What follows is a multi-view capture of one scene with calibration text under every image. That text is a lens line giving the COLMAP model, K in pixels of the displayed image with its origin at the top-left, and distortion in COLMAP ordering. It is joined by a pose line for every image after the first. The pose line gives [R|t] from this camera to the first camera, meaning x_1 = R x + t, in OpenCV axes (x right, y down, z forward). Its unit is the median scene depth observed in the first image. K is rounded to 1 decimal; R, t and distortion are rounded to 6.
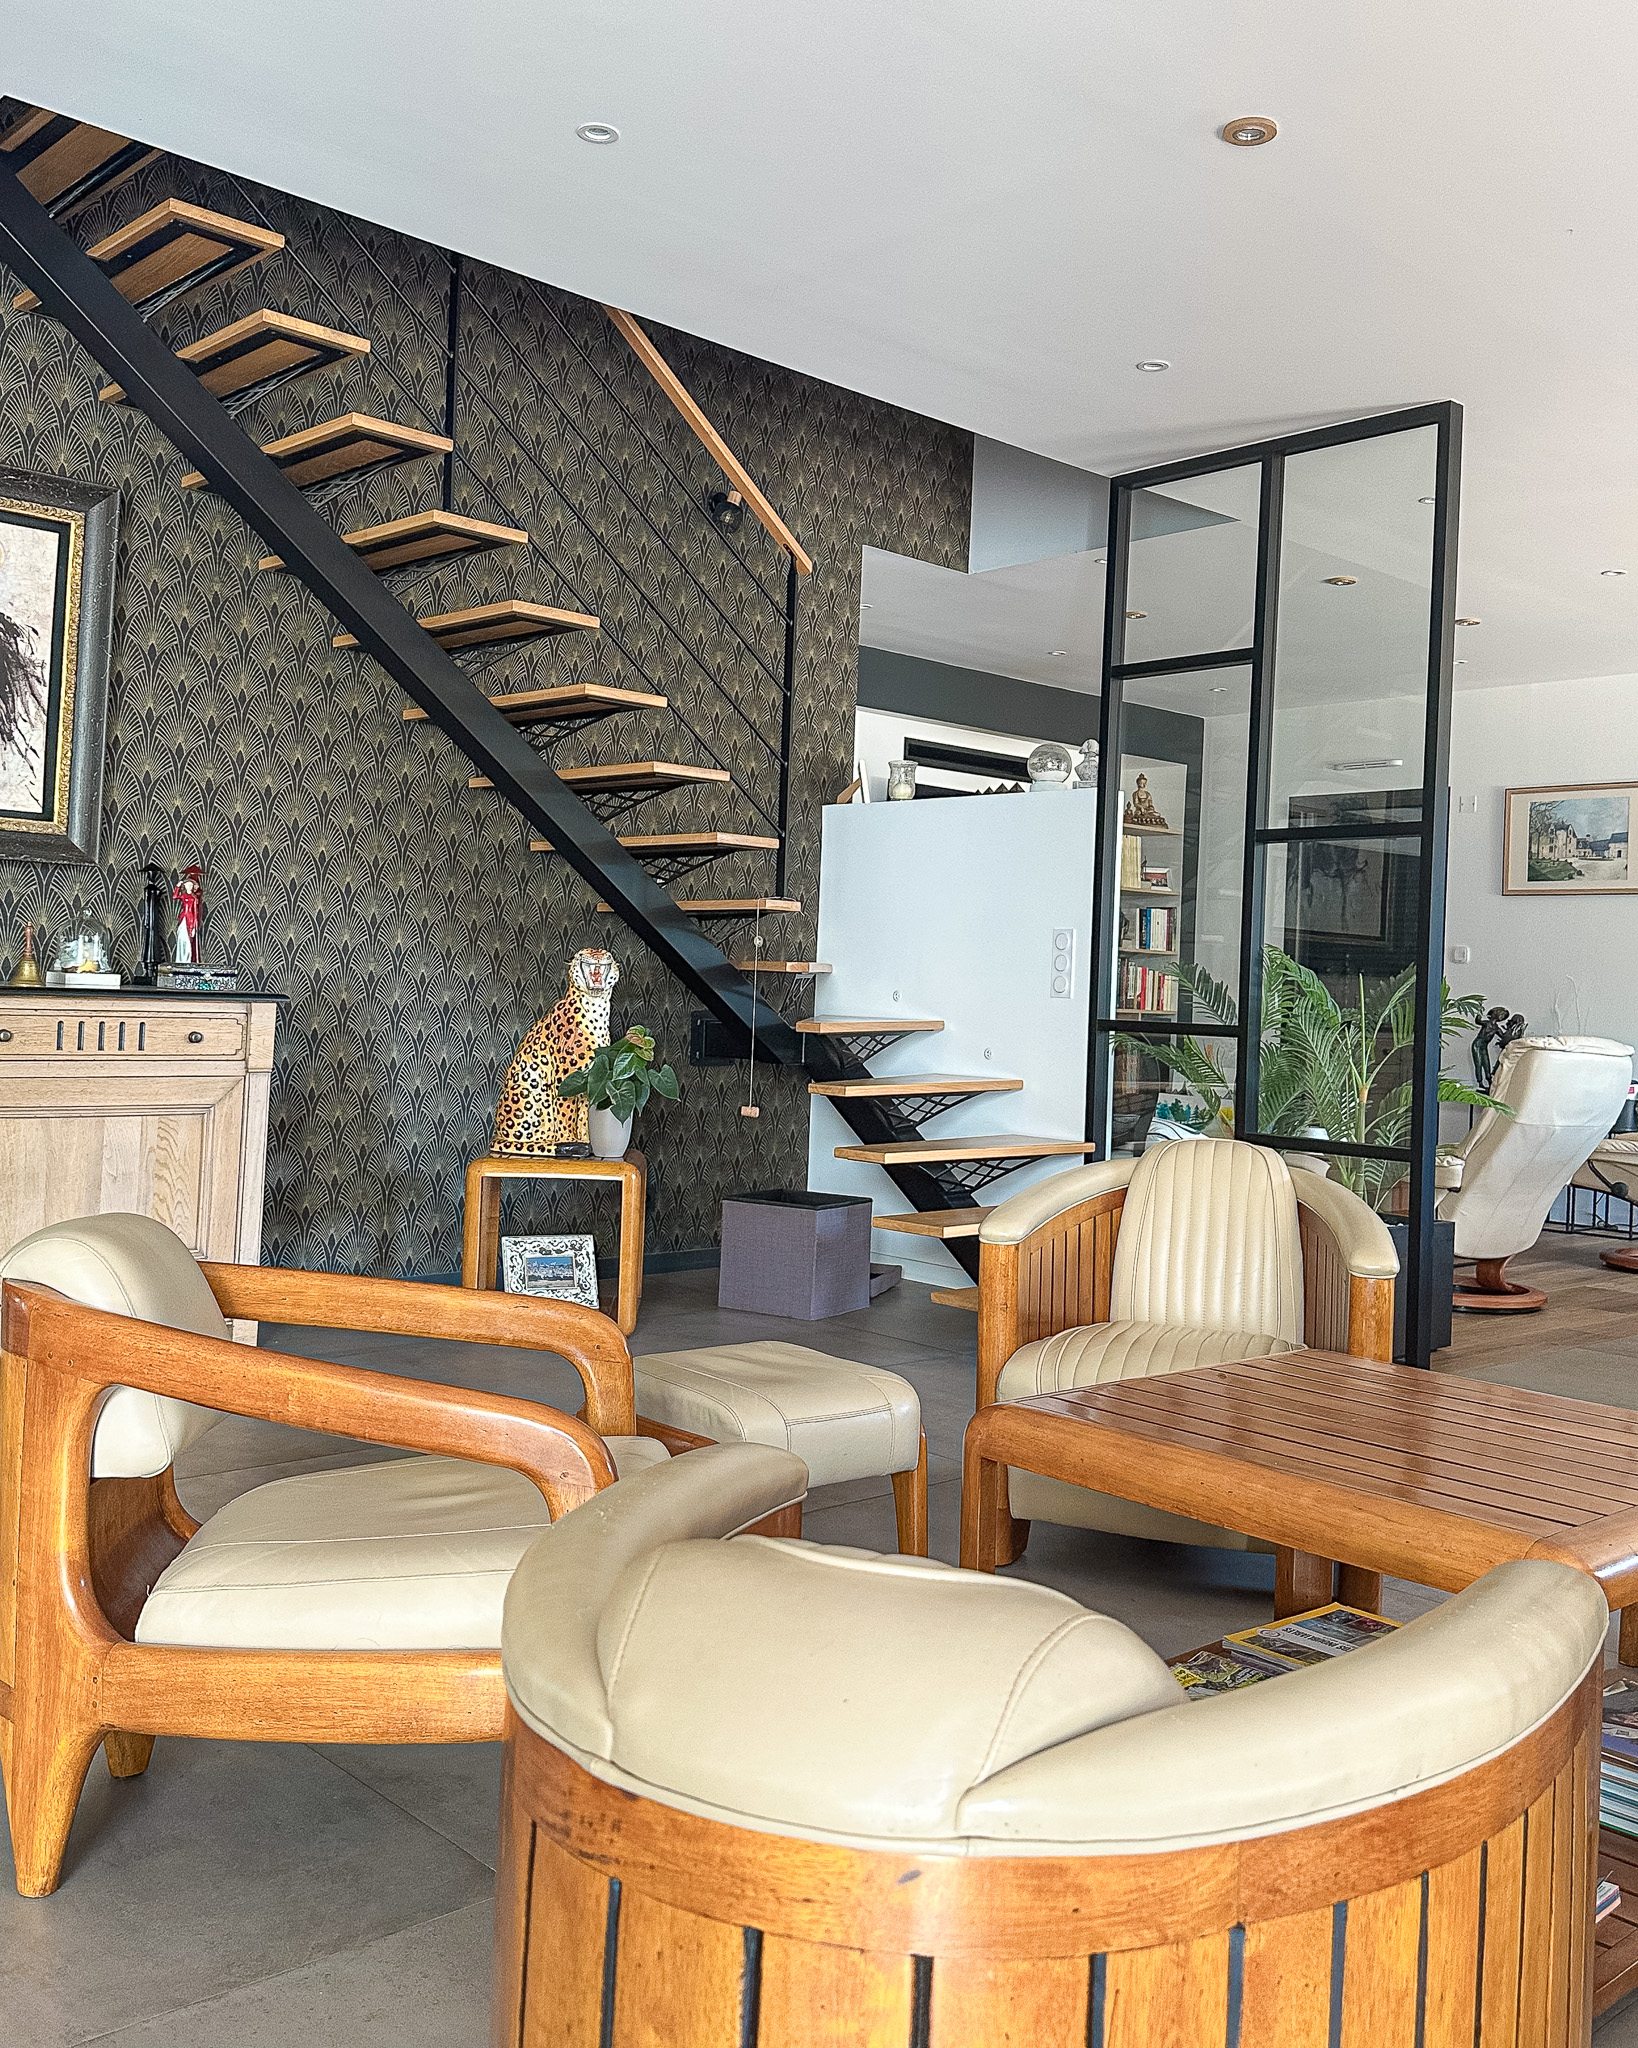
lens RADIAL K [[1884.5, 0, 815.4], [0, 1884.5, 1025.6], [0, 0, 1]] dist [0.070283, 0.000000]
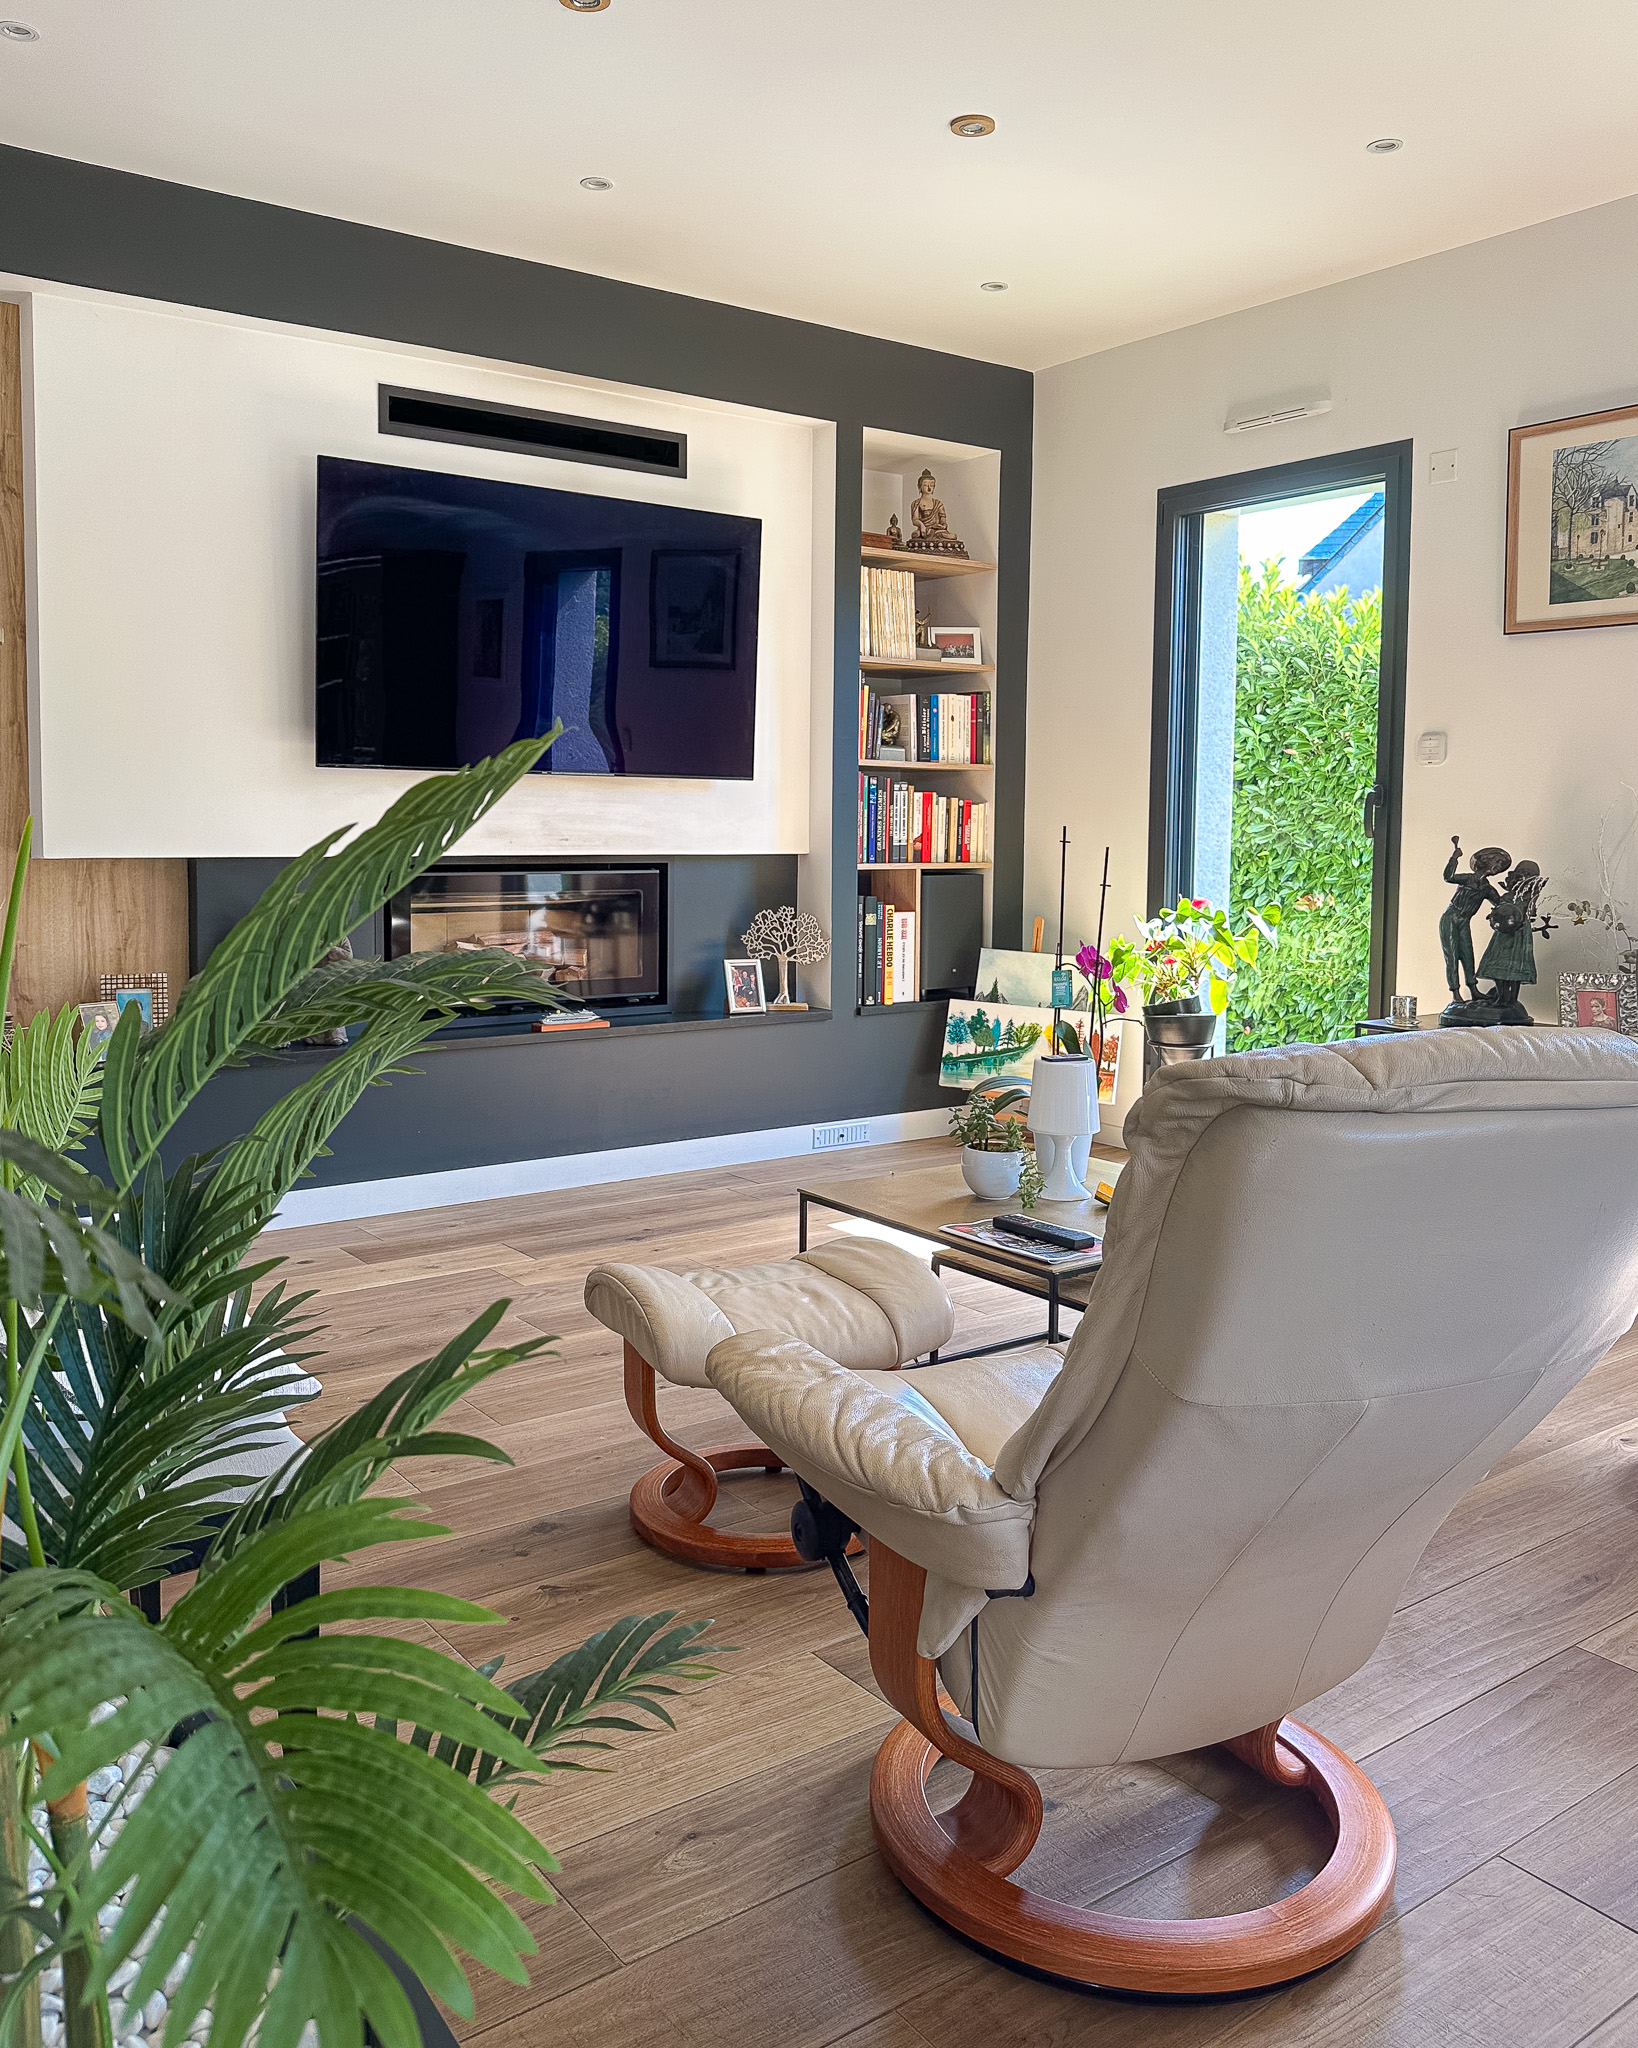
lens RADIAL K [[1707.4, 0, 823.6], [0, 1707.4, 1016.6], [0, 0, 1]] dist [-0.015722, -0.009639]
pose [[0.994116, -0.020816, -0.106305, 0.199709], [0.030695, 0.995271, 0.092158, -0.010731], [0.103884, -0.094879, 0.990054, 0.453041]]
